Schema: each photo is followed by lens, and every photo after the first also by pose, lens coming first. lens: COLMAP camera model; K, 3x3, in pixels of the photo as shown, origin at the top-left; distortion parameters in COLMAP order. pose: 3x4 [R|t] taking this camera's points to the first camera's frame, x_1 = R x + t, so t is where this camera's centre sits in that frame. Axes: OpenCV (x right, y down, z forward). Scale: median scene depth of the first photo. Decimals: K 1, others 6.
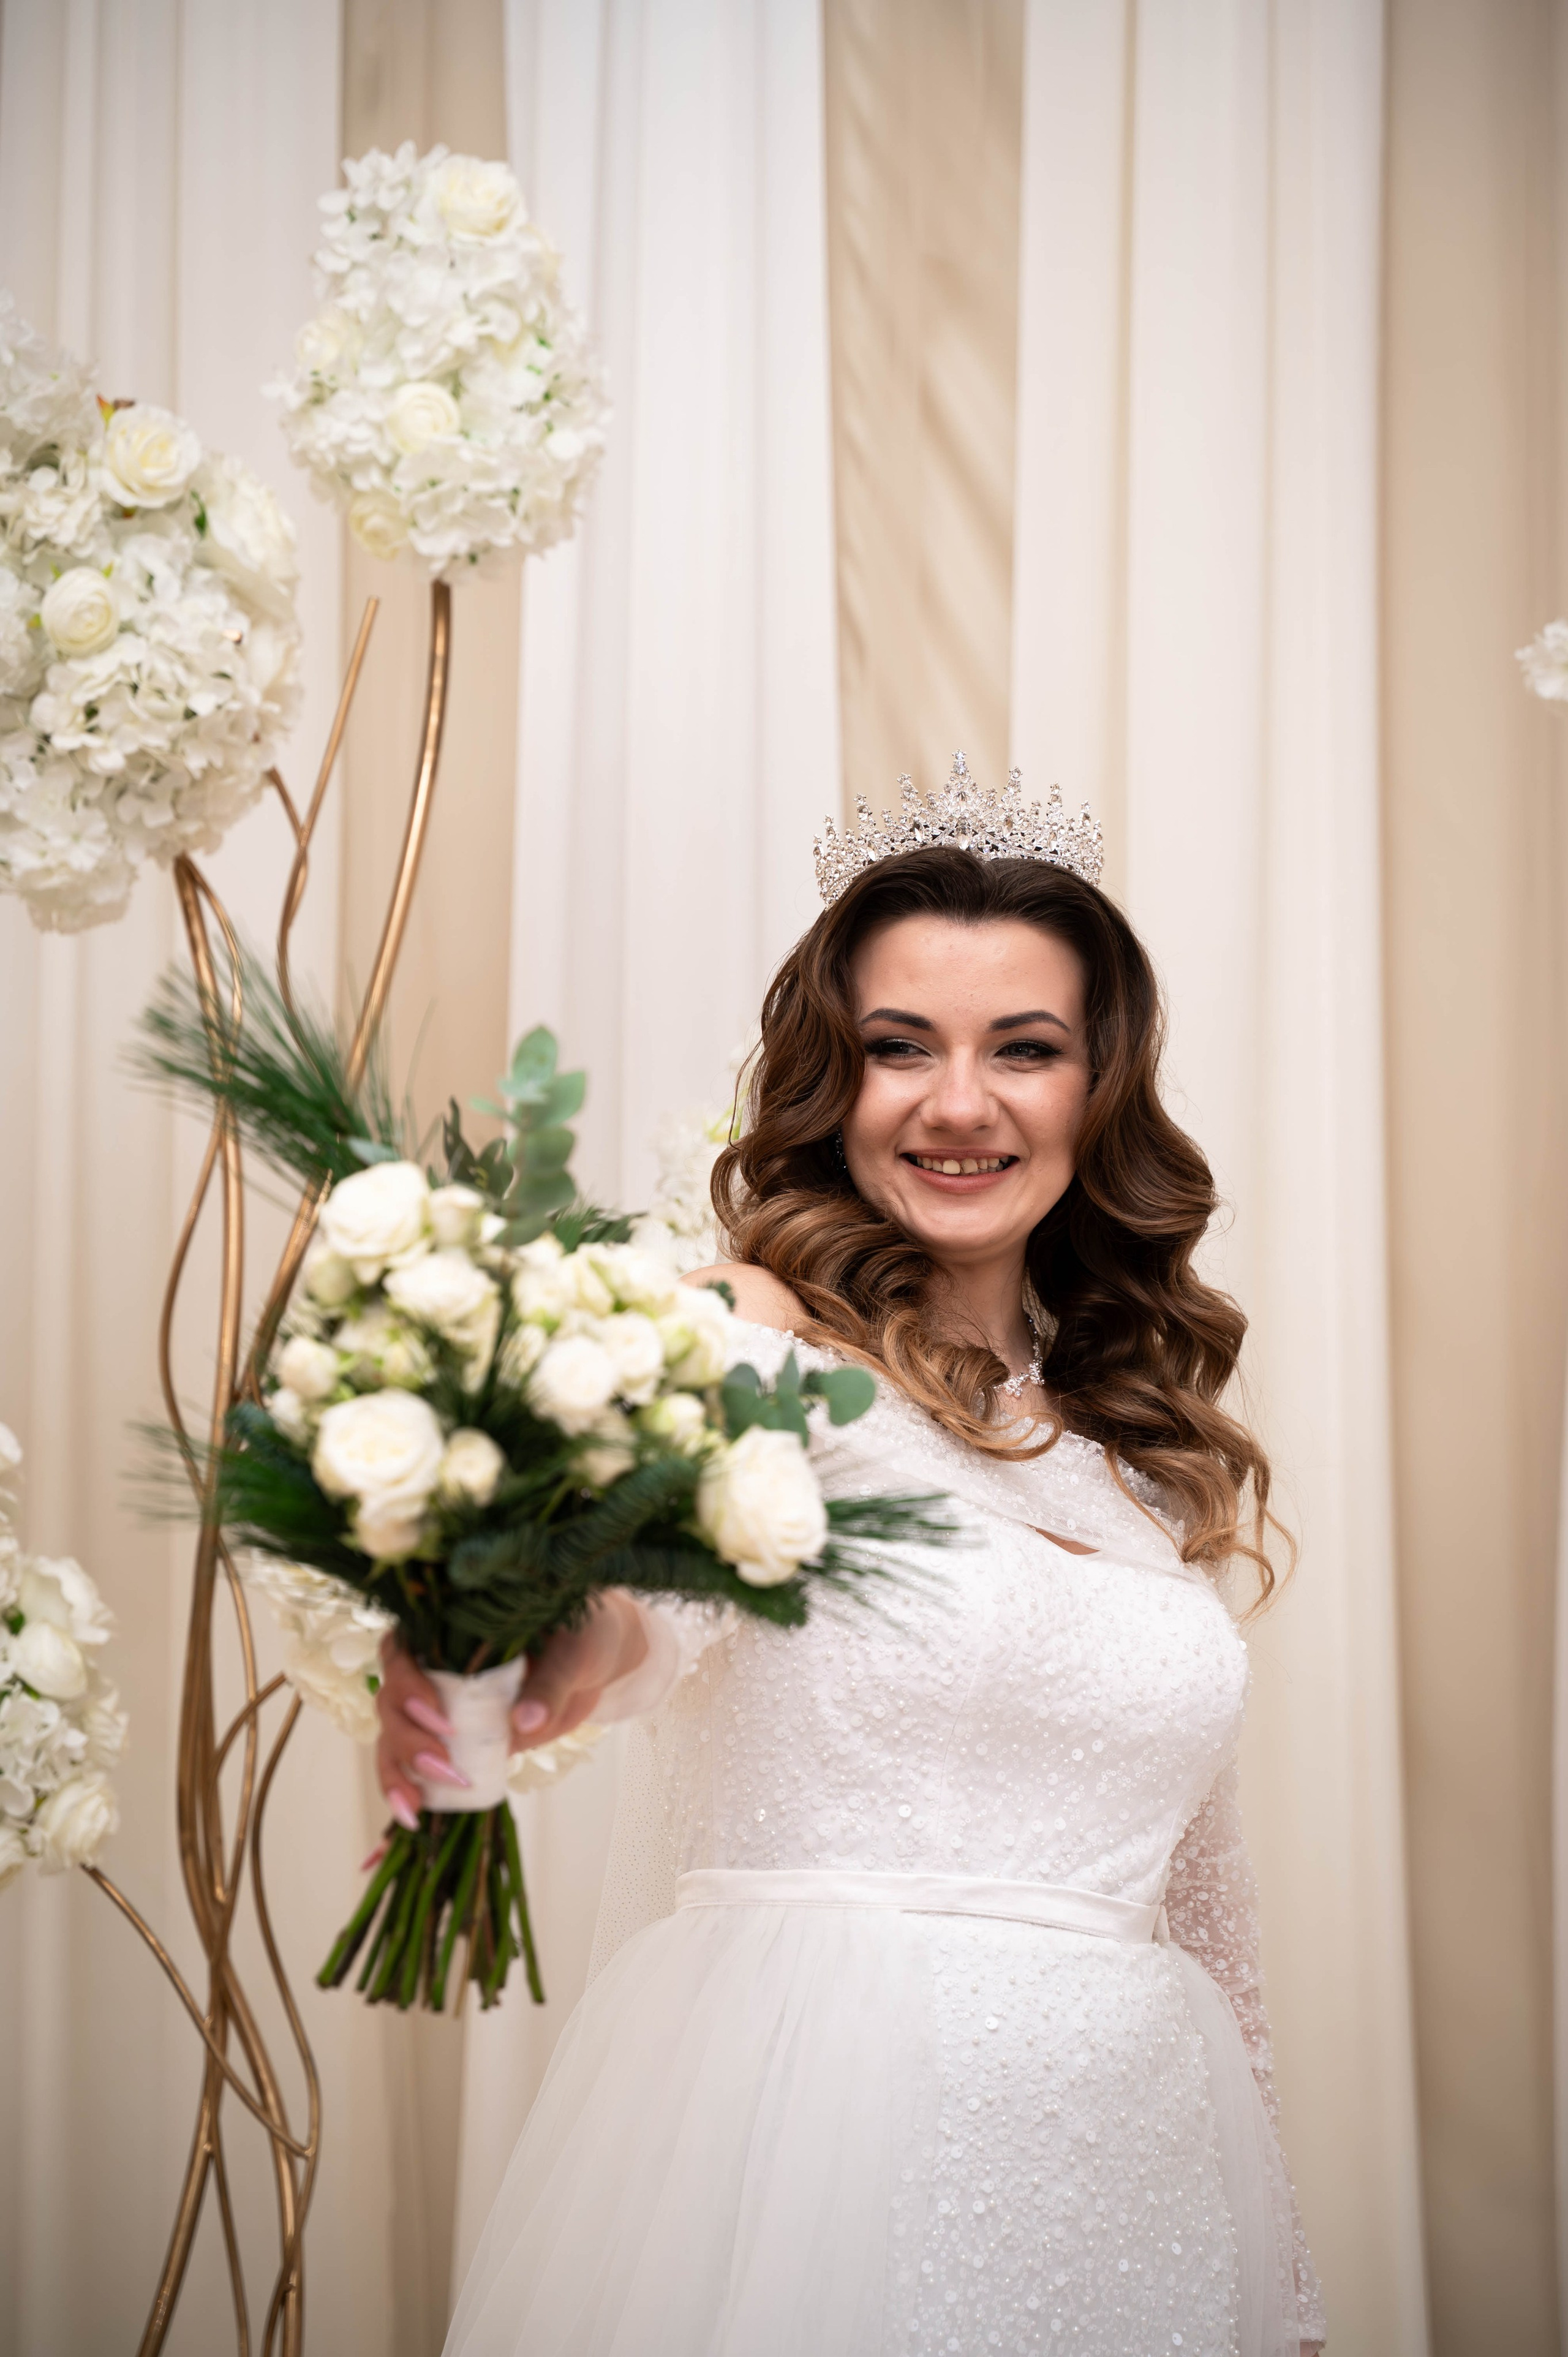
lens RADIAL K [[4693.6, 0, 784.0], [0, 4693.6, 1178.5], [0, 0, 1]] dist [0.008727, -0.186745]
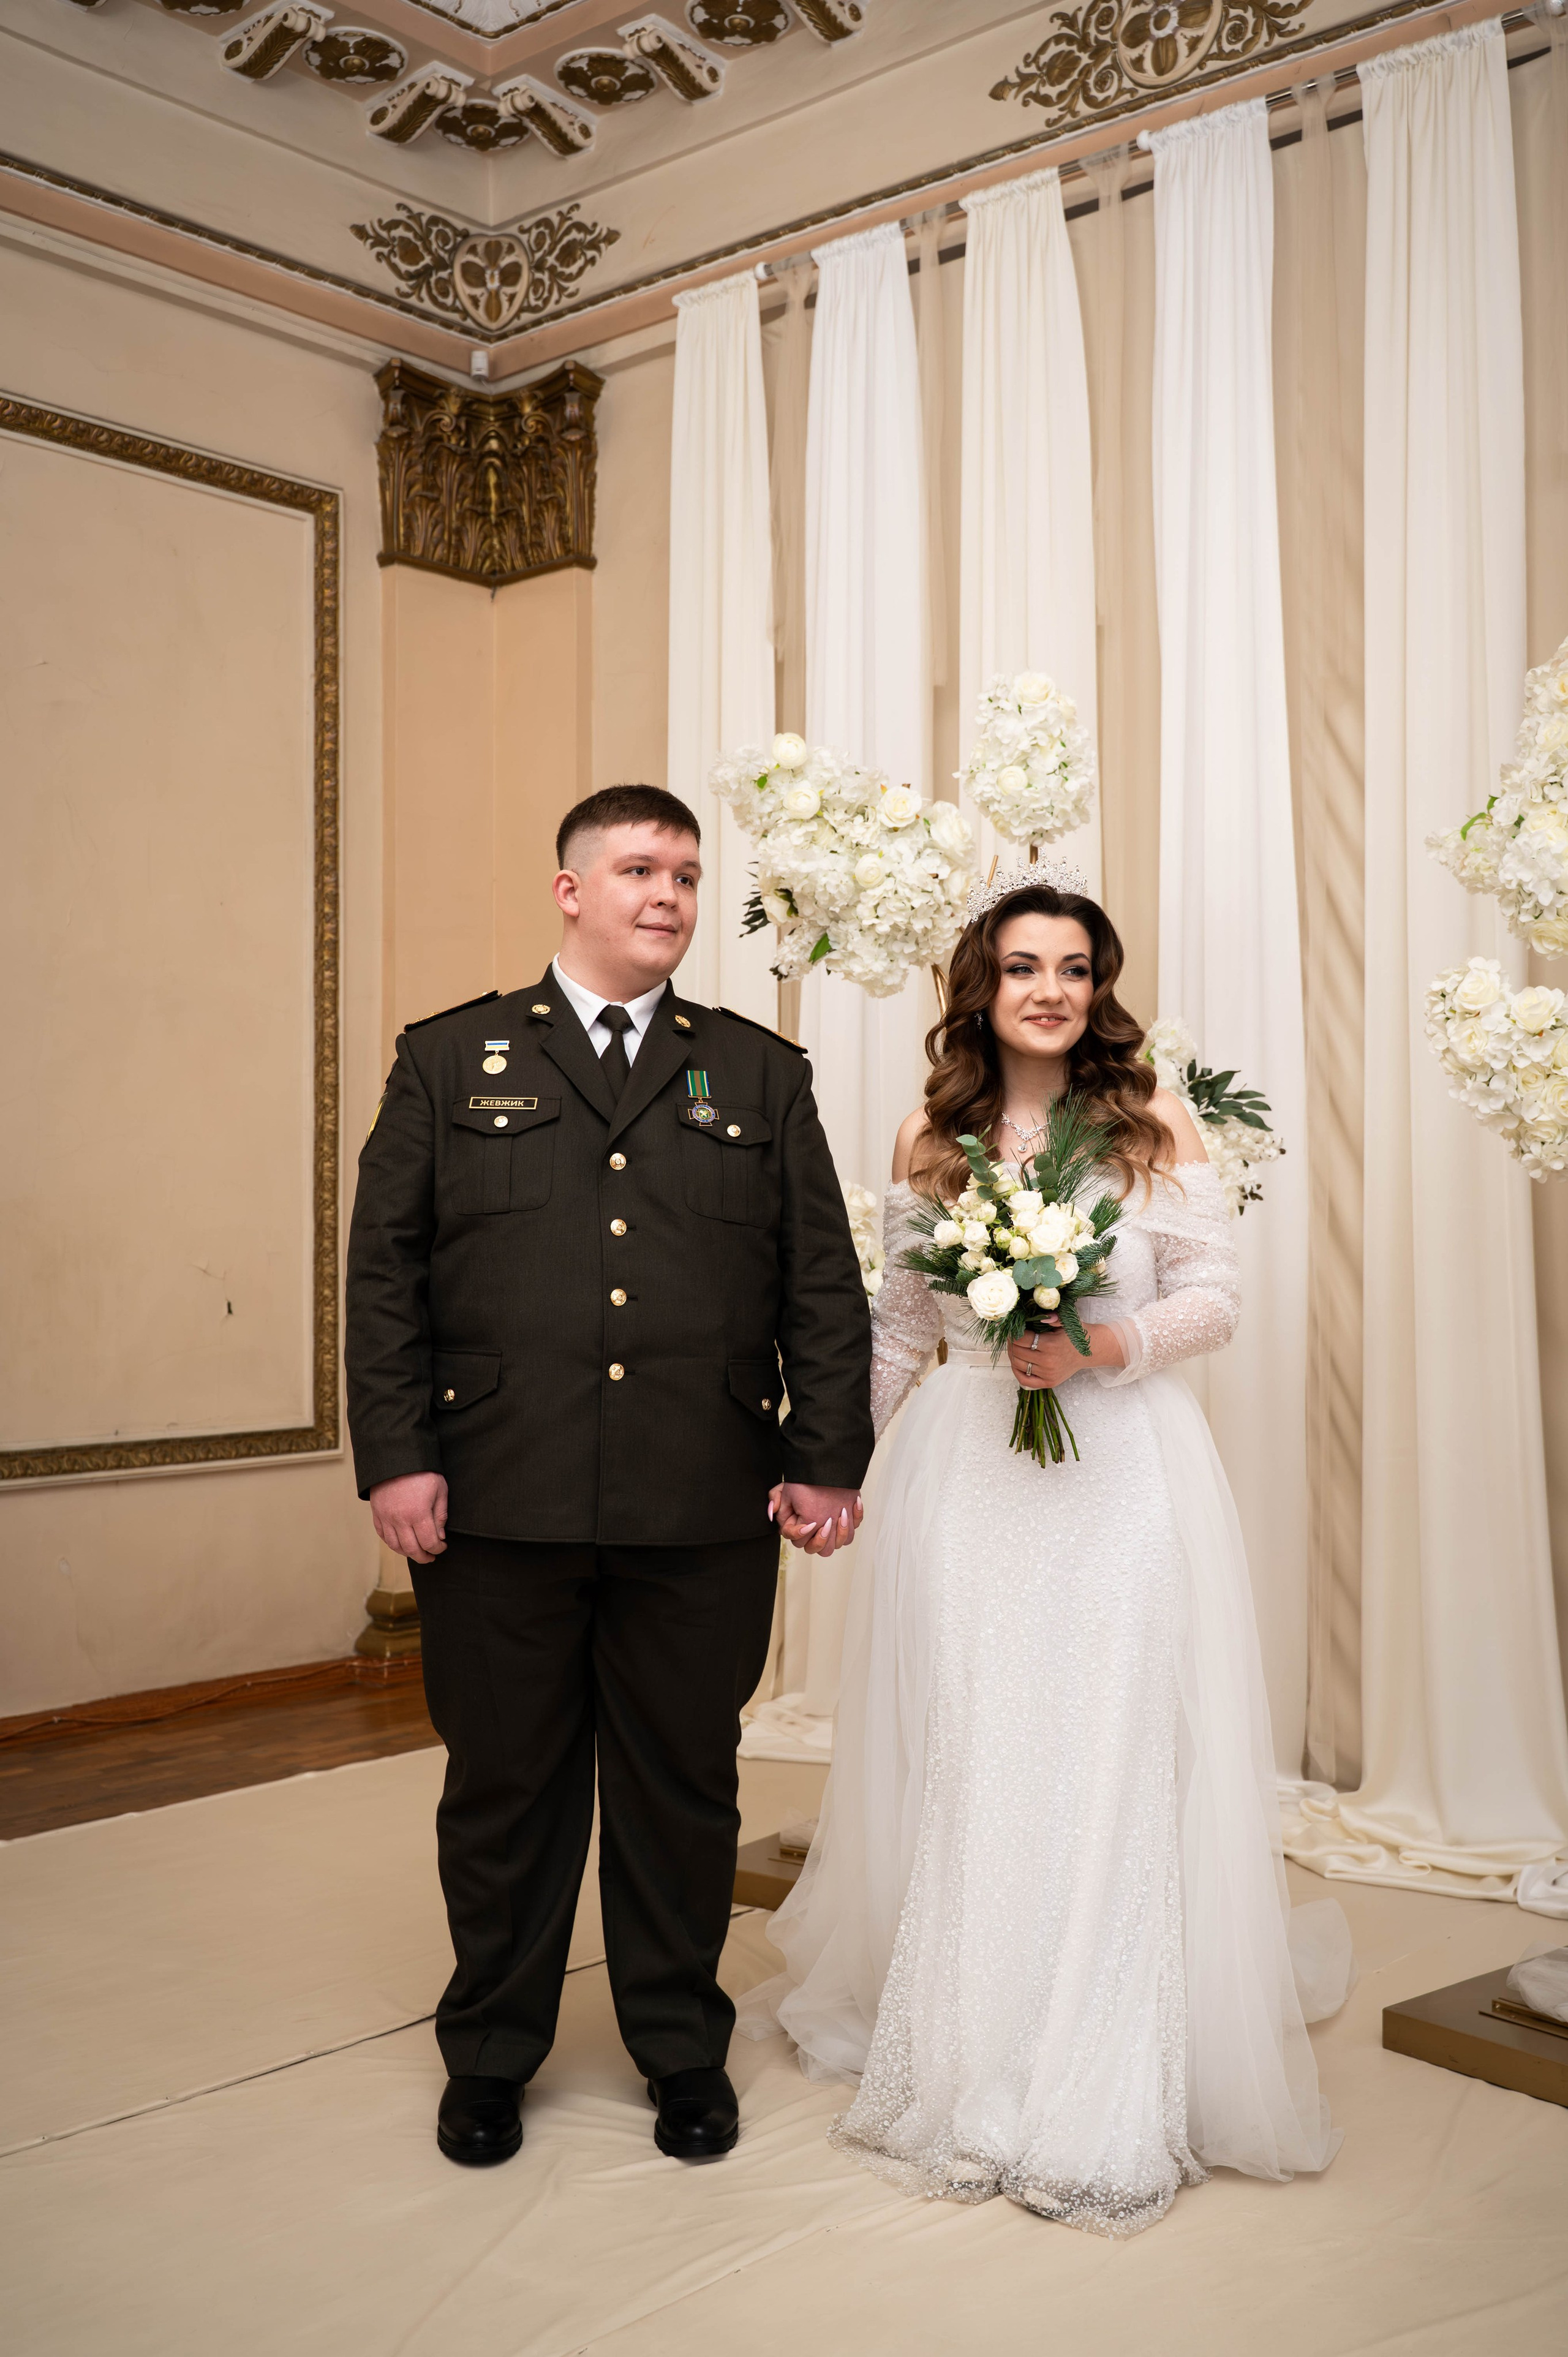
lens RADIAL K [[2353.3, 0, 784.0], [0, 2353.3, 1178.5], [0, 0, 1]] dist [0.002259, -0.022884]
pose [[0.909062, -0.024337, -0.415949, 0.323410], [0.031504, 0.999450, 0.010374, 0.030479], [0.415468, -0.022534, 0.909329, -0.178533]]
